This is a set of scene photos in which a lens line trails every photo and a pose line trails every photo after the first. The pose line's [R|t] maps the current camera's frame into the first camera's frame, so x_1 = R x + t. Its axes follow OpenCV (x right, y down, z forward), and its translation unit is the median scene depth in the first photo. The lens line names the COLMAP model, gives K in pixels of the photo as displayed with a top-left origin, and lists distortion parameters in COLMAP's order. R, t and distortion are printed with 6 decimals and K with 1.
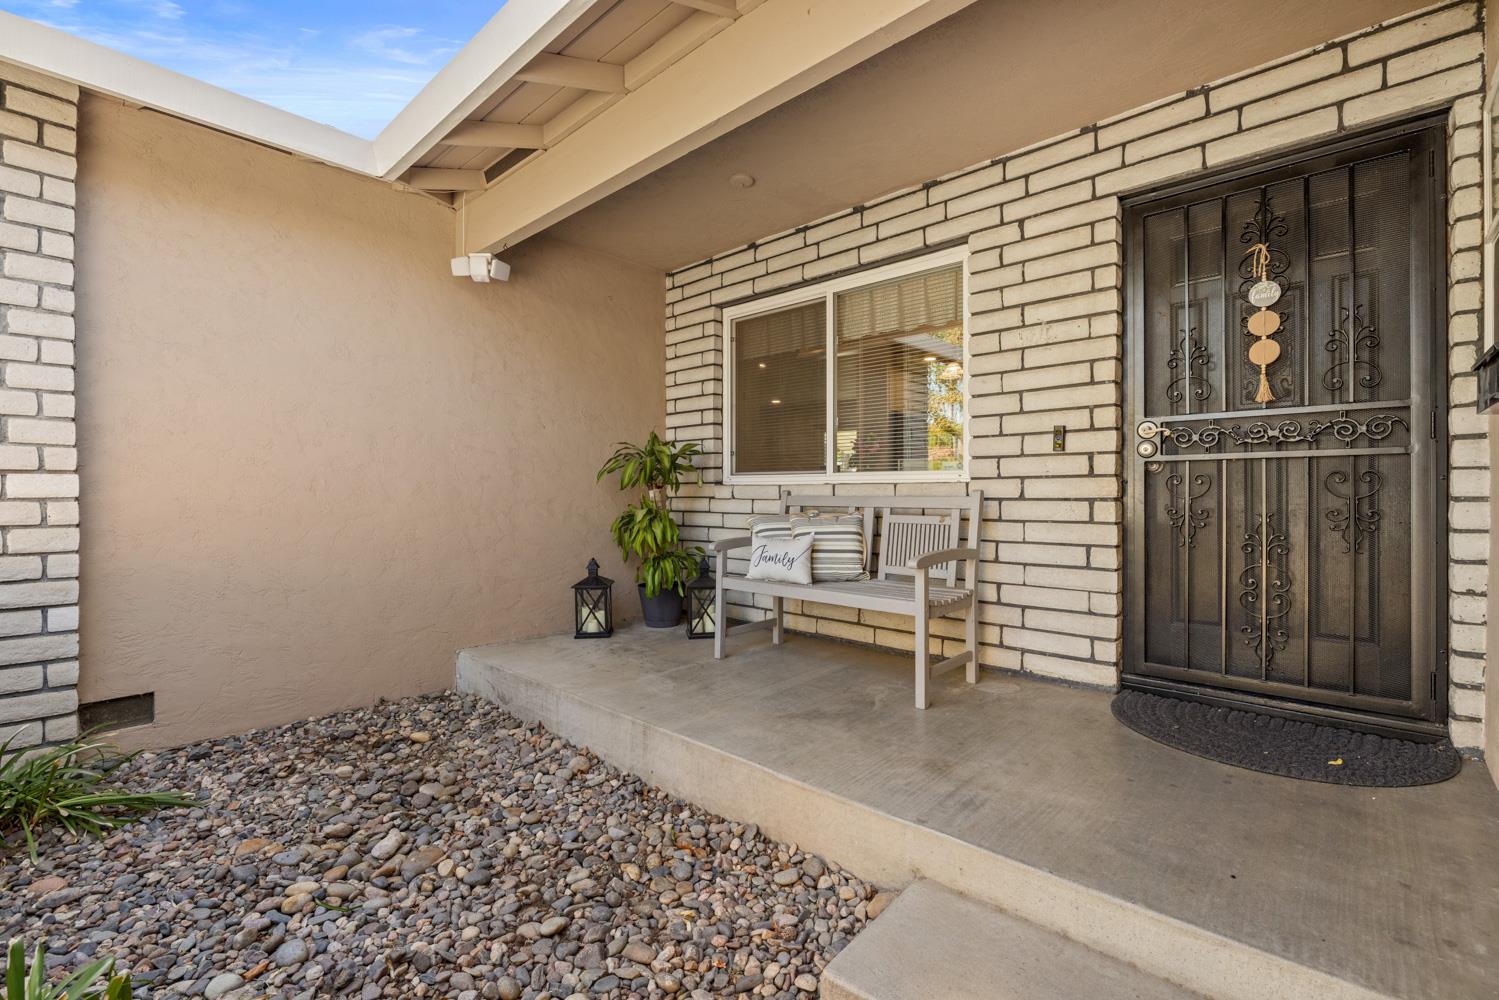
lens RADIAL K [[663.4, 0, 746.2], [0, 663.4, 495.7], [0, 0, 1]] dist [-0.006304, 0.000518]
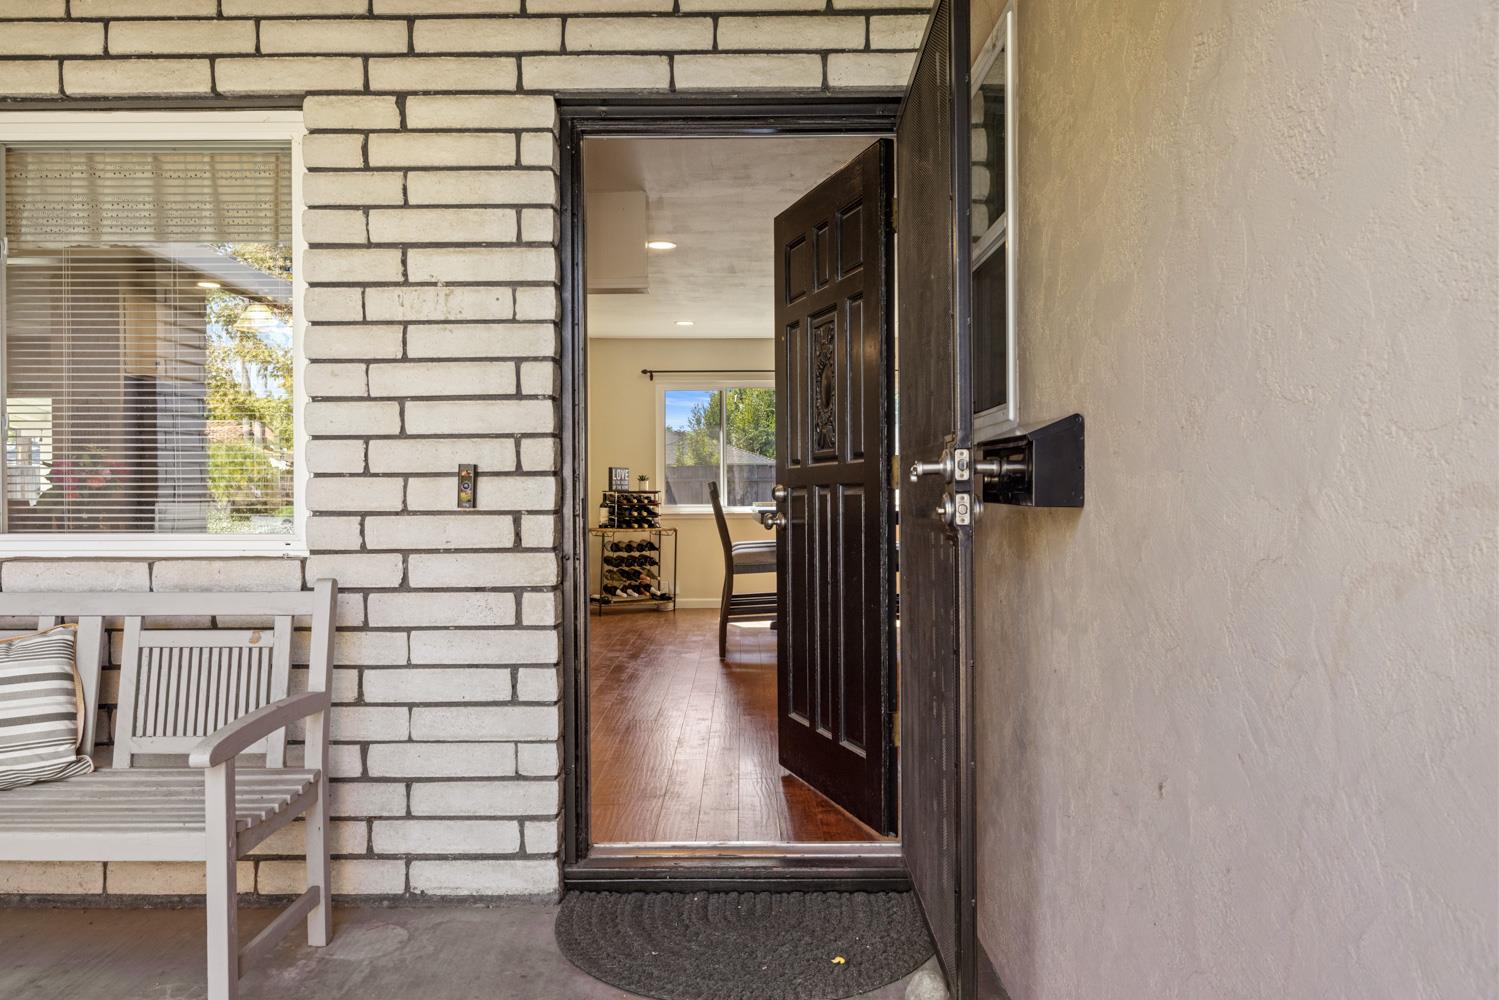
lens RADIAL K [[1045.2, 0, 744.5], [0, 1045.2, 501.9], [0, 0, 1]] dist [-0.003250, 0.000670]
pose [[0.731317, -0.006922, 0.682003, 0.021361], [0.005806, 0.999975, 0.003924, -0.071411], [-0.682013, 0.001090, 0.731339, 0.152098]]
